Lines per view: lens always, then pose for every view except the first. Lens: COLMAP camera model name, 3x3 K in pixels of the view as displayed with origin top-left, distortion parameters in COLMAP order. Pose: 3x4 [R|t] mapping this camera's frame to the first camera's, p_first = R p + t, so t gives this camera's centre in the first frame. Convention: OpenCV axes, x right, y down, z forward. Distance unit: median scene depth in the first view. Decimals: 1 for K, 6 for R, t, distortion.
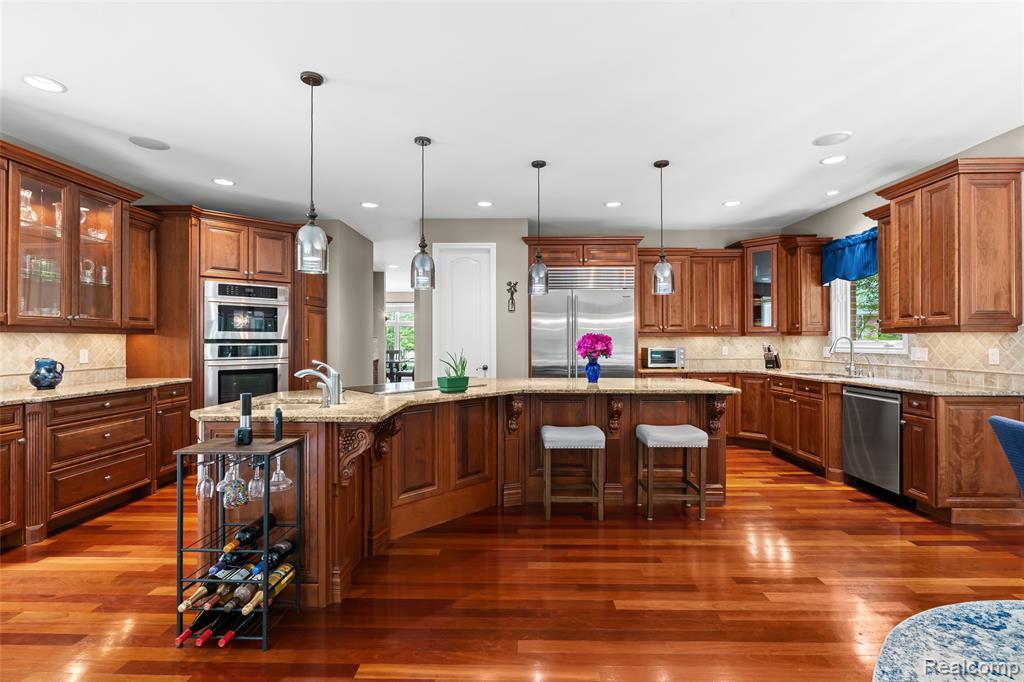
lens RADIAL K [[463.9, 0, 513.0], [0, 463.9, 337.7], [0, 0, 1]] dist [-0.007552, 0.003691]
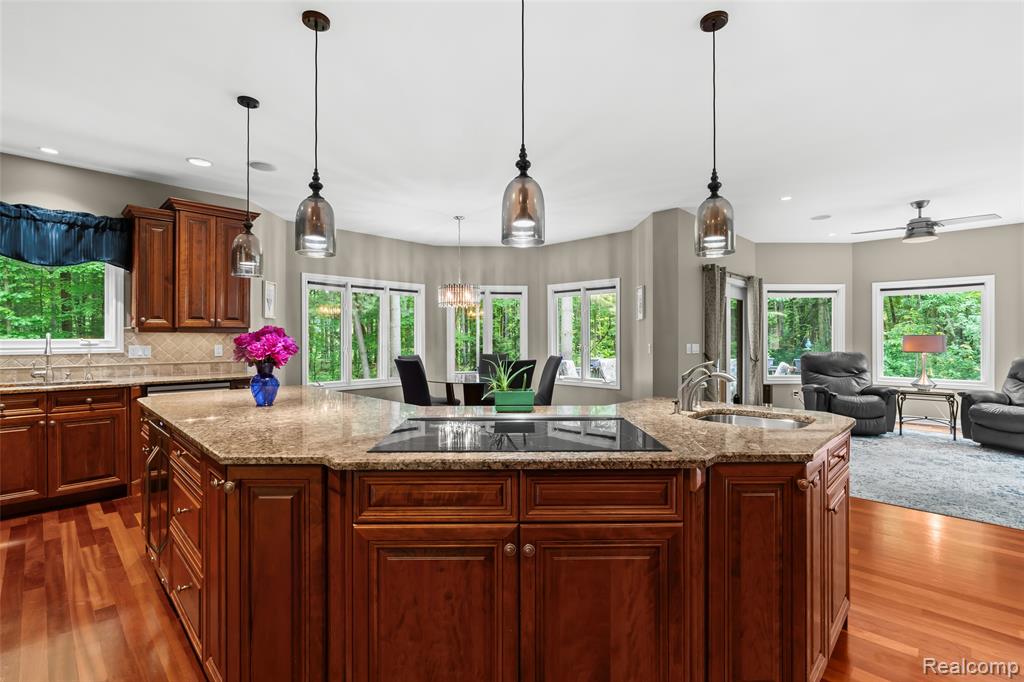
lens RADIAL K [[463.9, 0, 510.3], [0, 463.9, 339.2], [0, 0, 1]] dist [-0.007552, 0.003691]
pose [[-0.730882, 0.002422, 0.682499, -0.425380], [-0.002267, 0.999980, -0.005977, 0.009579], [-0.682500, -0.005916, -0.730862, 1.070667]]
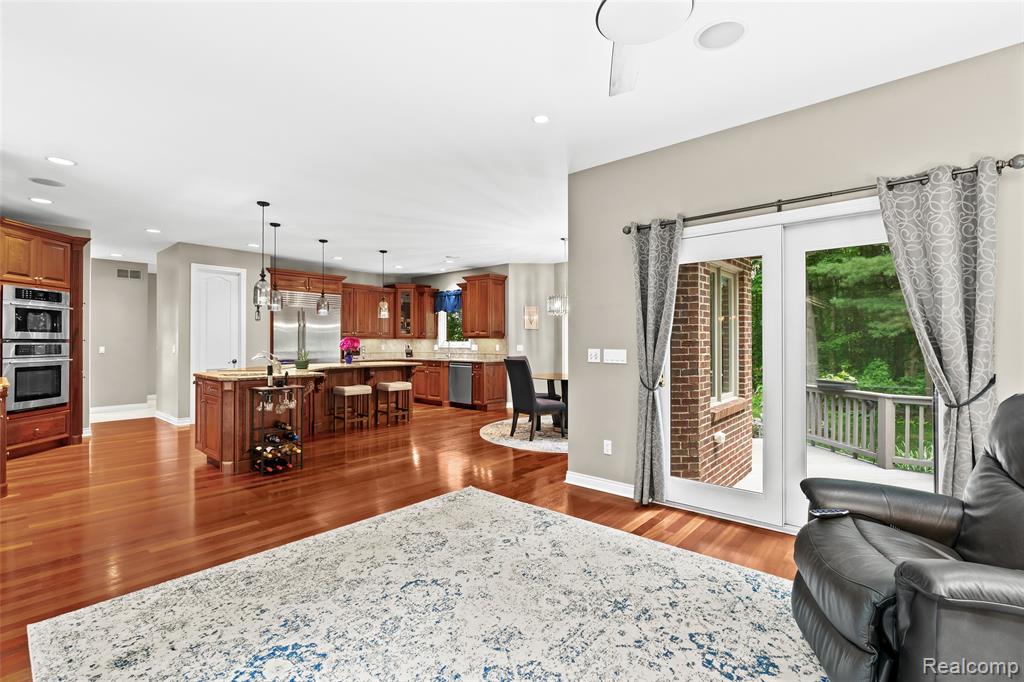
lens RADIAL K [[463.9, 0, 509.0], [0, 463.9, 340.1], [0, 0, 1]] dist [-0.007552, 0.003691]
pose [[0.648673, 0.004886, 0.761052, -0.706880], [-0.007160, 0.999974, -0.000318, -0.001739], [-0.761034, -0.005243, 0.648691, -0.582674]]
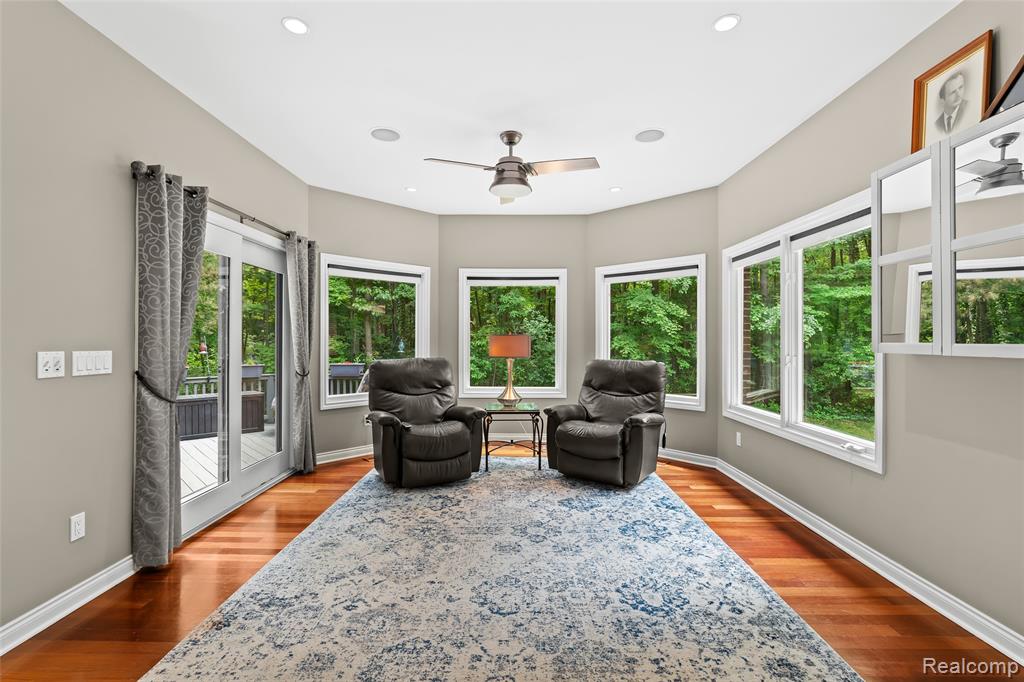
lens RADIAL K [[463.9, 0, 511.5], [0, 463.9, 332.4], [0, 0, 1]] dist [-0.007552, 0.003691]
pose [[-0.999953, -0.000210, -0.009694, -0.380742], [0.000011, 0.999740, -0.022790, 0.004962], [0.009697, -0.022789, -0.999693, 0.315032]]
